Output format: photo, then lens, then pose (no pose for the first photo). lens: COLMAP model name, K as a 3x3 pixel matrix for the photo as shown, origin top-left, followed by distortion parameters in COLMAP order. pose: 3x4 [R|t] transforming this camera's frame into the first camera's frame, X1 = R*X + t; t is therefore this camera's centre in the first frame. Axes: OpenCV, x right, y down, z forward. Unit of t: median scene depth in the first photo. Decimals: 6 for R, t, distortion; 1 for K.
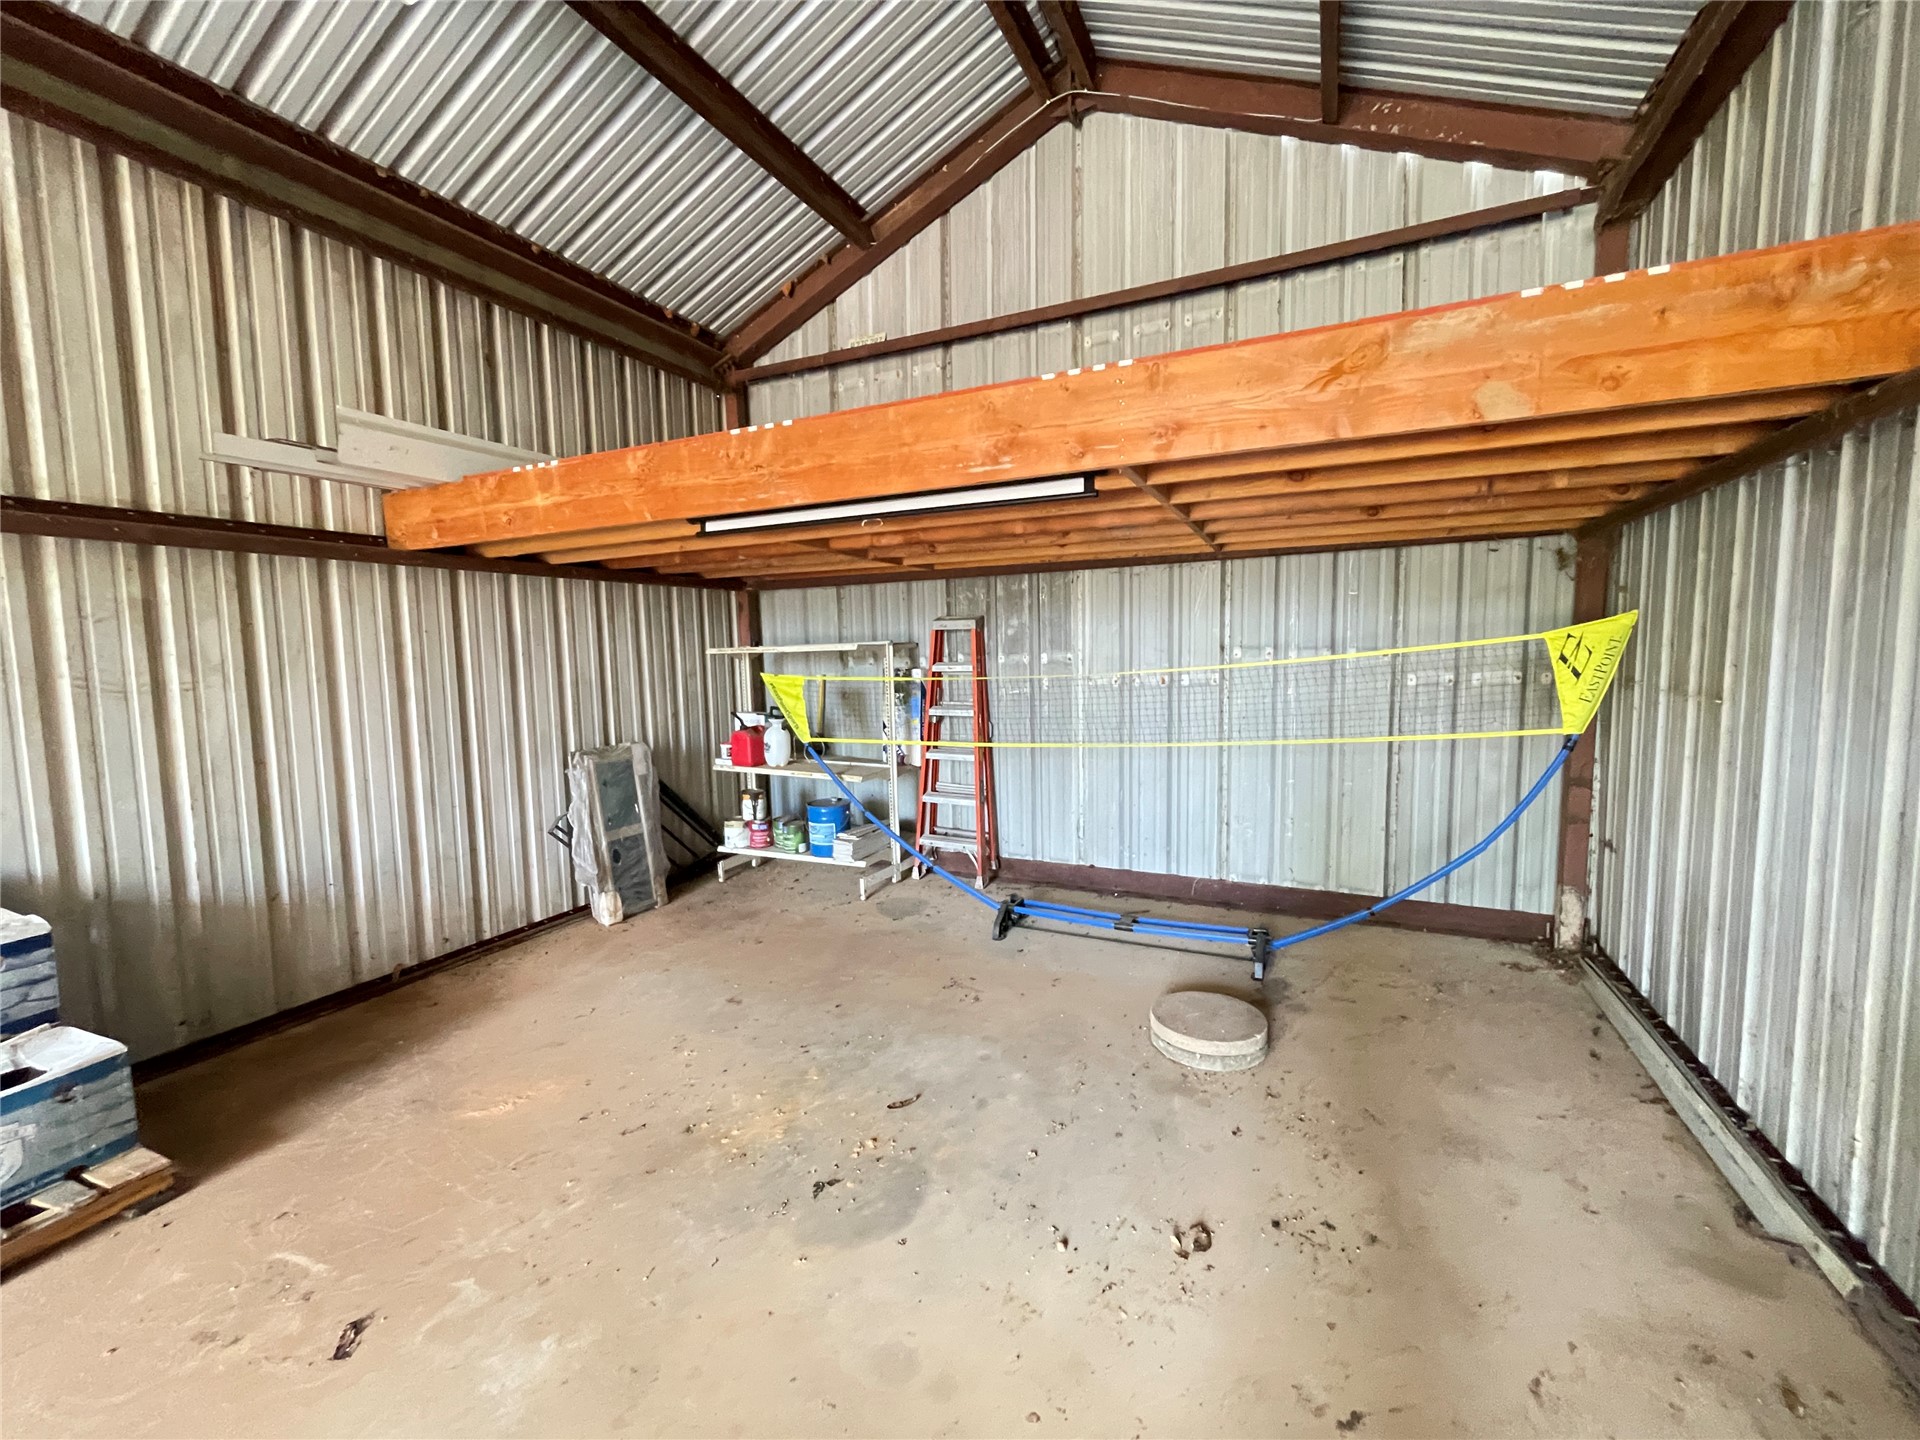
lens RADIAL K [[787.0, 0, 960.8], [0, 787.0, 720.8], [0, 0, 1]] dist [-0.003170, 0.000609]
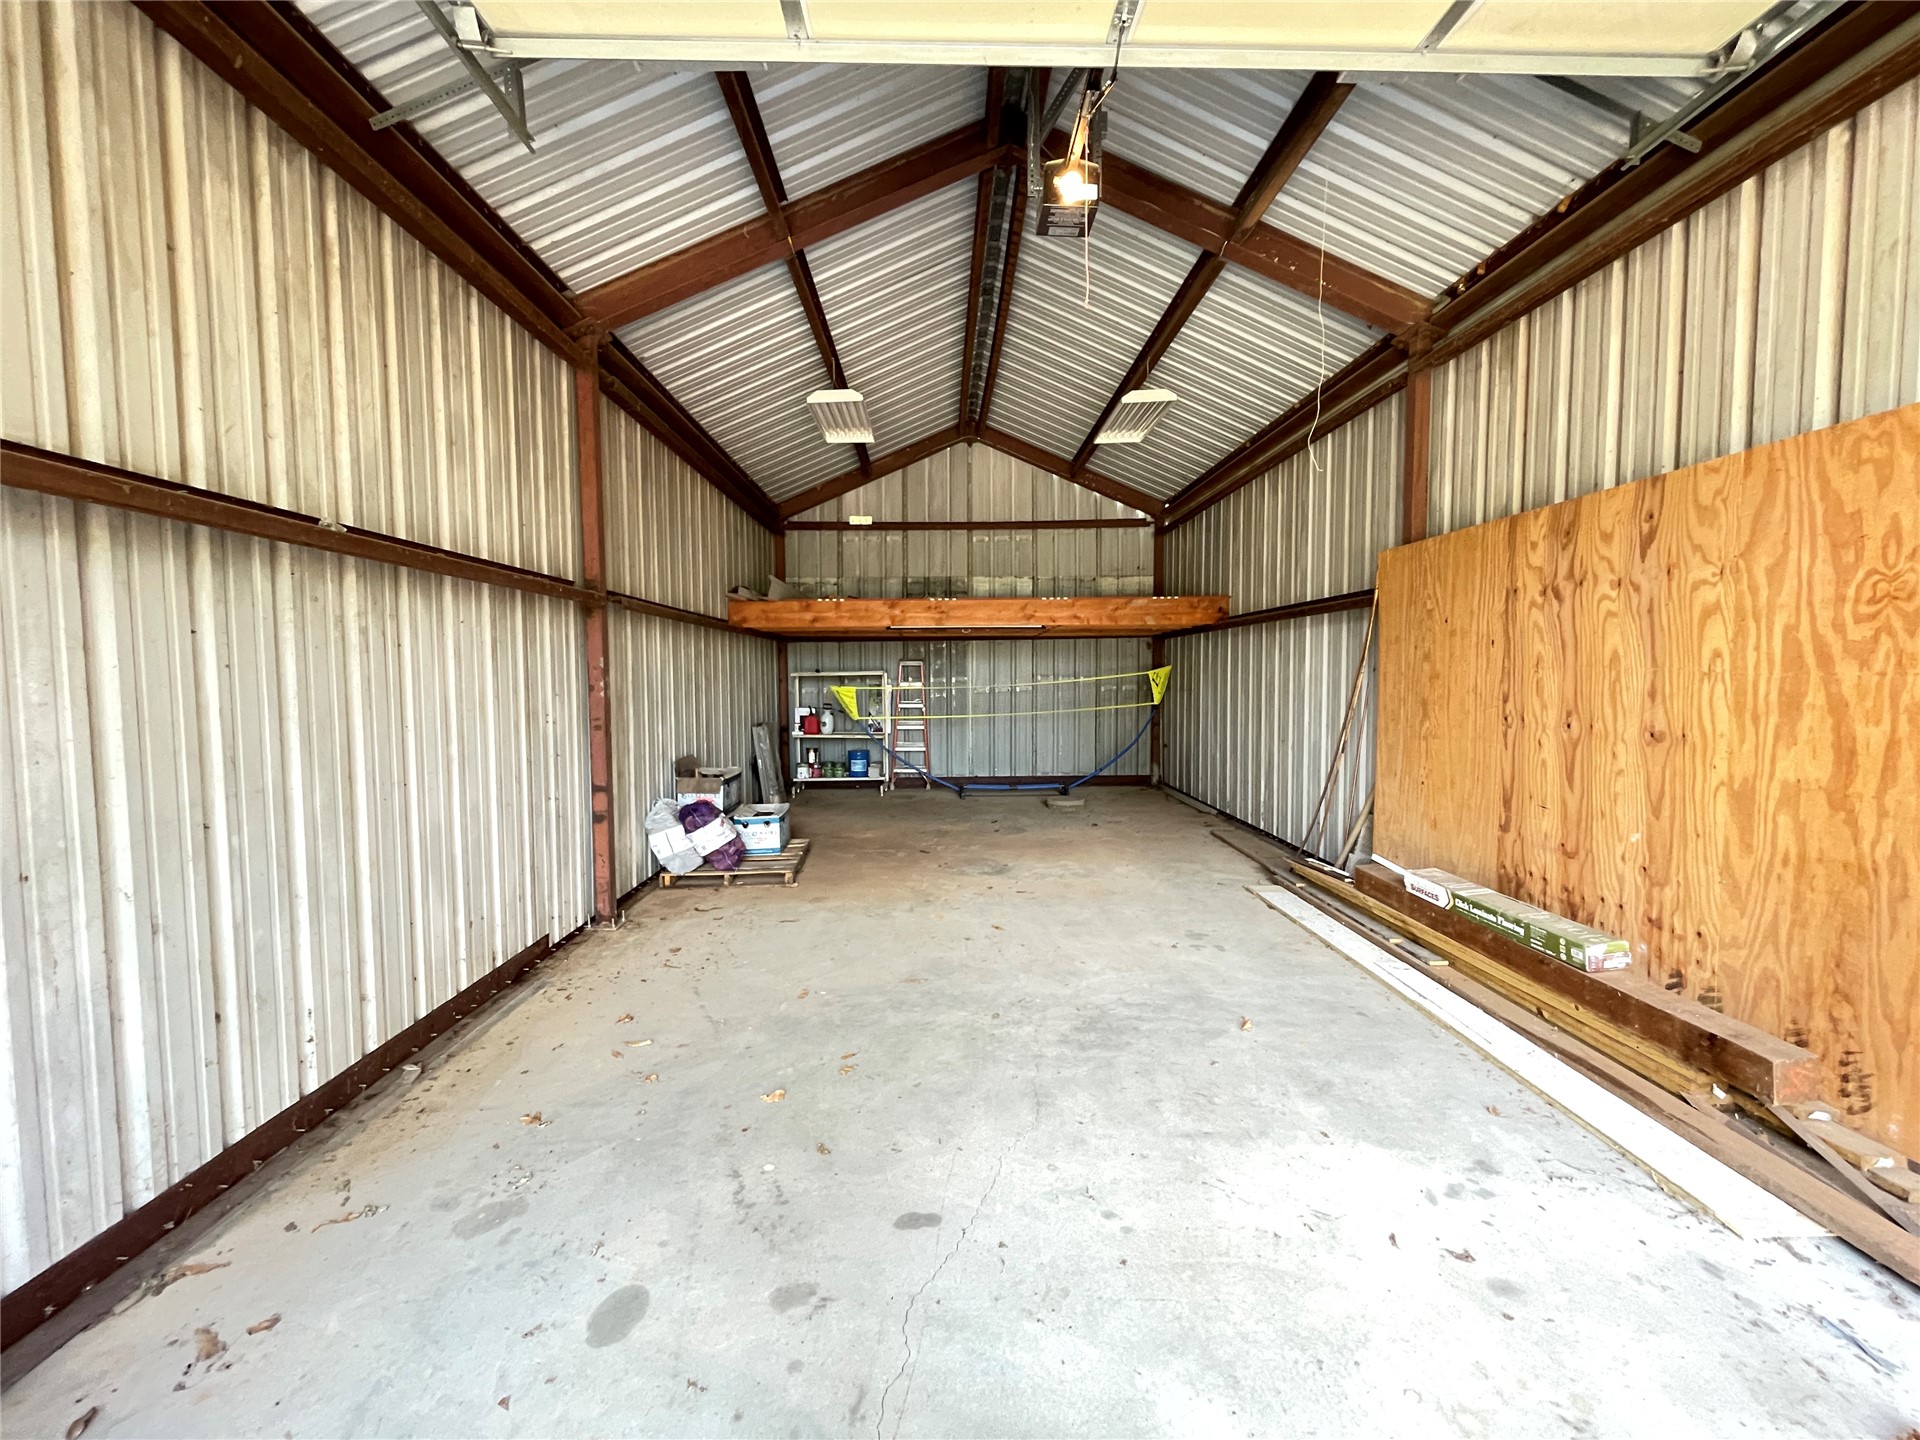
lens RADIAL K [[787.0, 0, 959.8], [0, 787.0, 717.4], [0, 0, 1]] dist [-0.003170, 0.000609]
pose [[0.892093, -0.015183, 0.451597, -0.931204], [0.030772, 0.999156, -0.027197, 0.089960], [-0.450803, 0.038159, 0.891807, -1.002157]]
